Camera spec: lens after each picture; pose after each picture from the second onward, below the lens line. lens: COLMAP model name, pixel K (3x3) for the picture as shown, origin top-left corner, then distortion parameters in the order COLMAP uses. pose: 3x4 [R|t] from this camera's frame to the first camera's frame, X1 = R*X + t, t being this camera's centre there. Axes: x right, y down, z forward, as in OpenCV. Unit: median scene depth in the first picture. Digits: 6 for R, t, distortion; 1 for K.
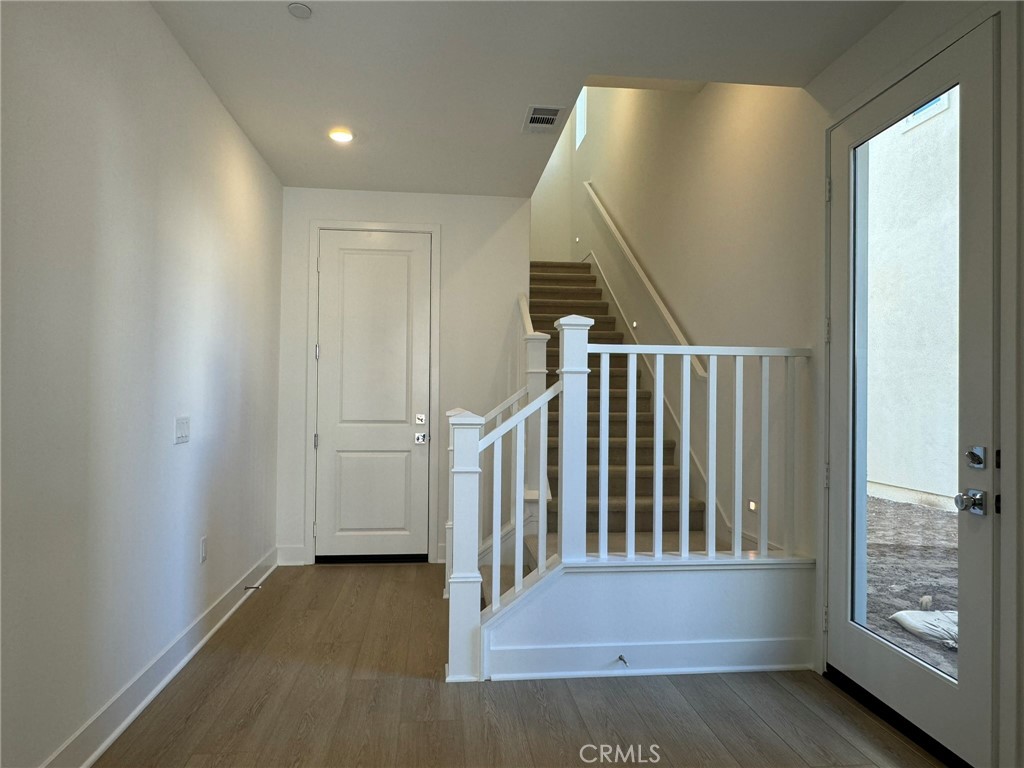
lens RADIAL K [[670.3, 0, 512.1], [0, 670.3, 386.4], [0, 0, 1]] dist [-0.011365, 0.012266]
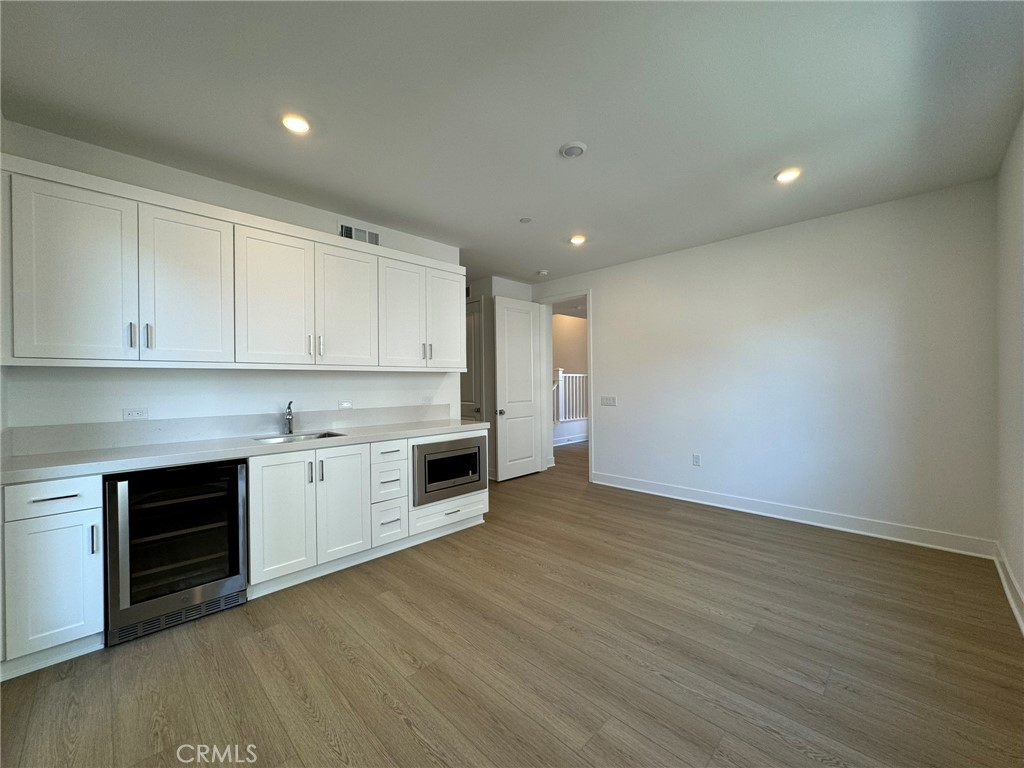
lens RADIAL K [[418.0, 0, 511.9], [0, 418.0, 383.1], [0, 0, 1]] dist [-0.007676, 0.002557]
pose [[0.779990, -0.012845, 0.625660, -2.006742], [0.002717, 0.999849, 0.017140, -0.052193], [-0.625786, -0.011669, 0.779908, -1.060756]]
